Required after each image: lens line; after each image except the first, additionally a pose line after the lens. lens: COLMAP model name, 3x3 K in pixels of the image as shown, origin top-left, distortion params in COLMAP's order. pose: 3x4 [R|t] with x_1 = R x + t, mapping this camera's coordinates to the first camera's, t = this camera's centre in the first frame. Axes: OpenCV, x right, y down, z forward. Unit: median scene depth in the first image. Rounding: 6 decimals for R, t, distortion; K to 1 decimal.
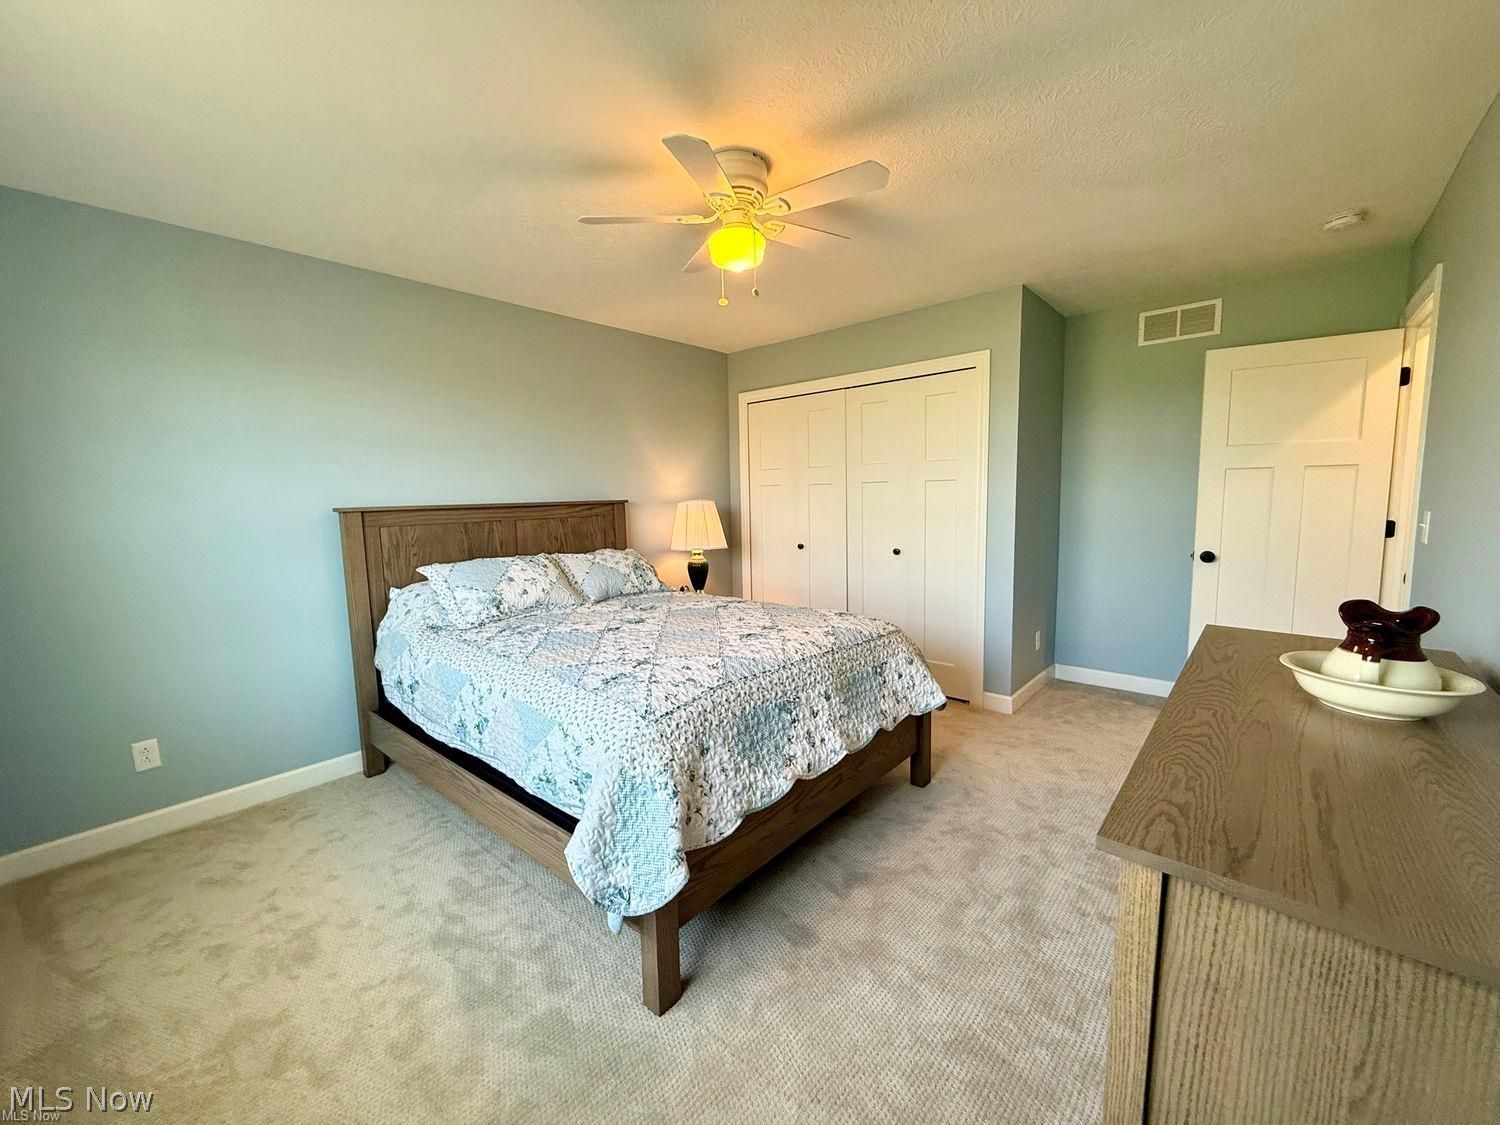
lens RADIAL K [[598.2, 0, 744.3], [0, 598.2, 561.0], [0, 0, 1]] dist [-0.000040, 0.000245]
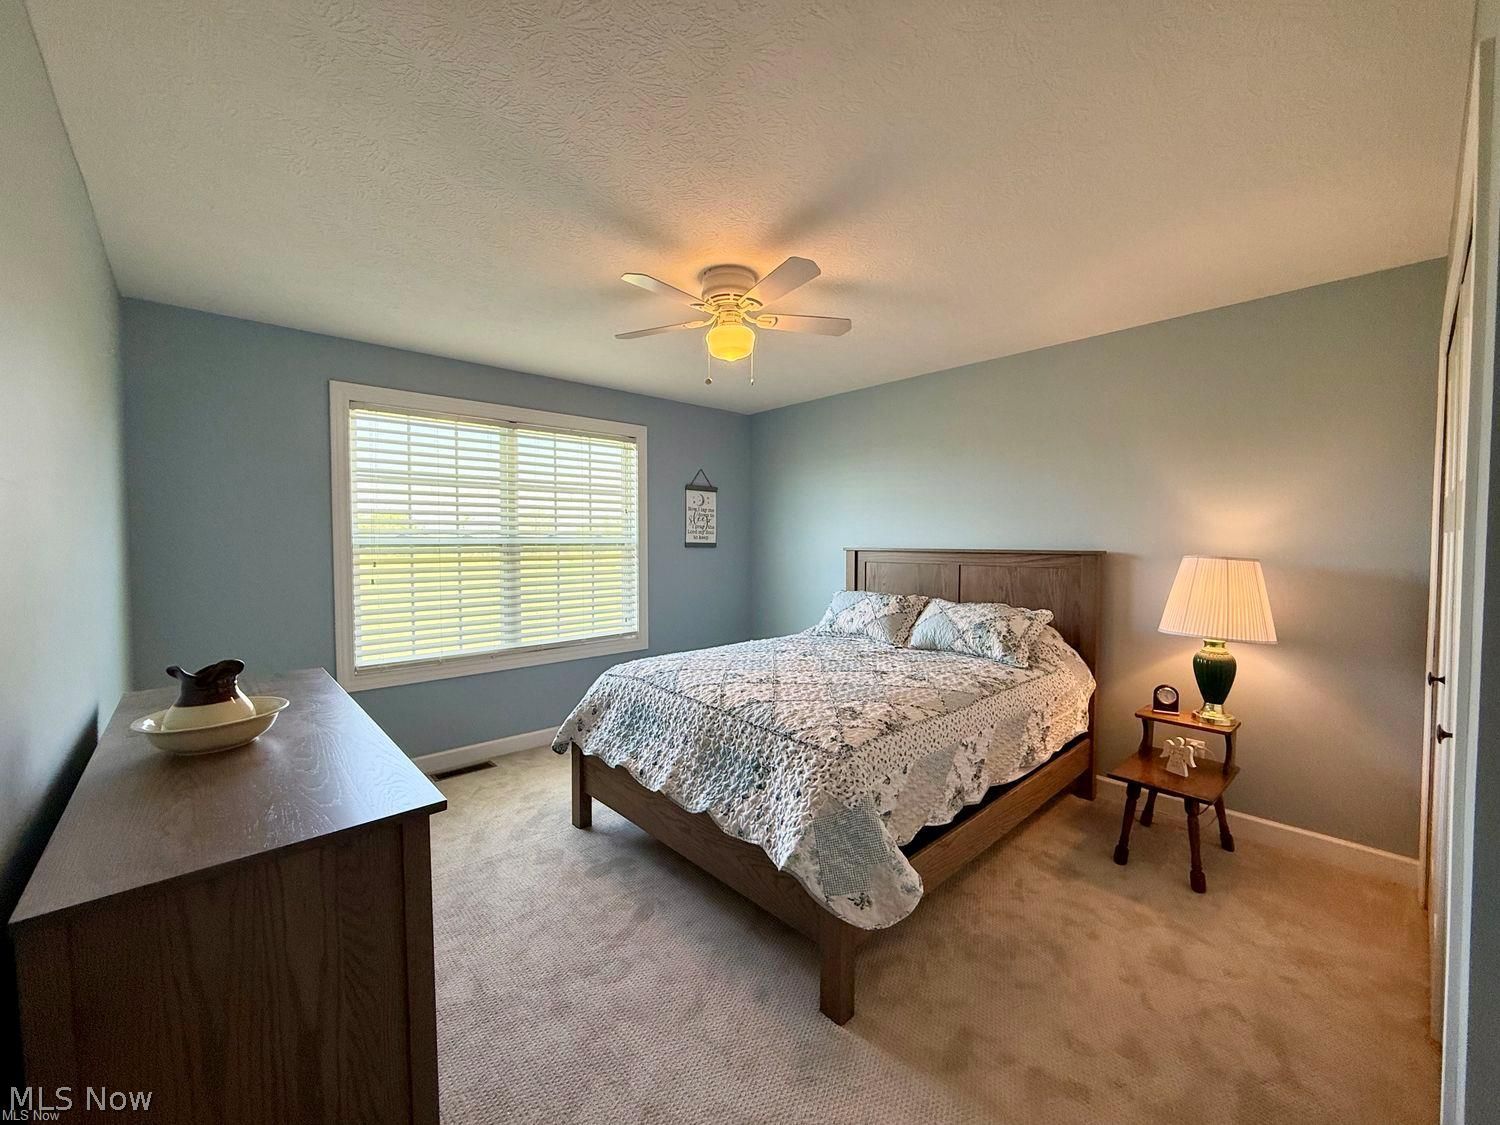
lens RADIAL K [[598.2, 0, 744.3], [0, 598.2, 561.0], [0, 0, 1]] dist [-0.000040, 0.000245]
pose [[-0.103651, 0.058280, -0.992905, 0.722910], [-0.110692, 0.991404, 0.069747, -0.108016], [0.988435, 0.117136, -0.096309, 0.723331]]
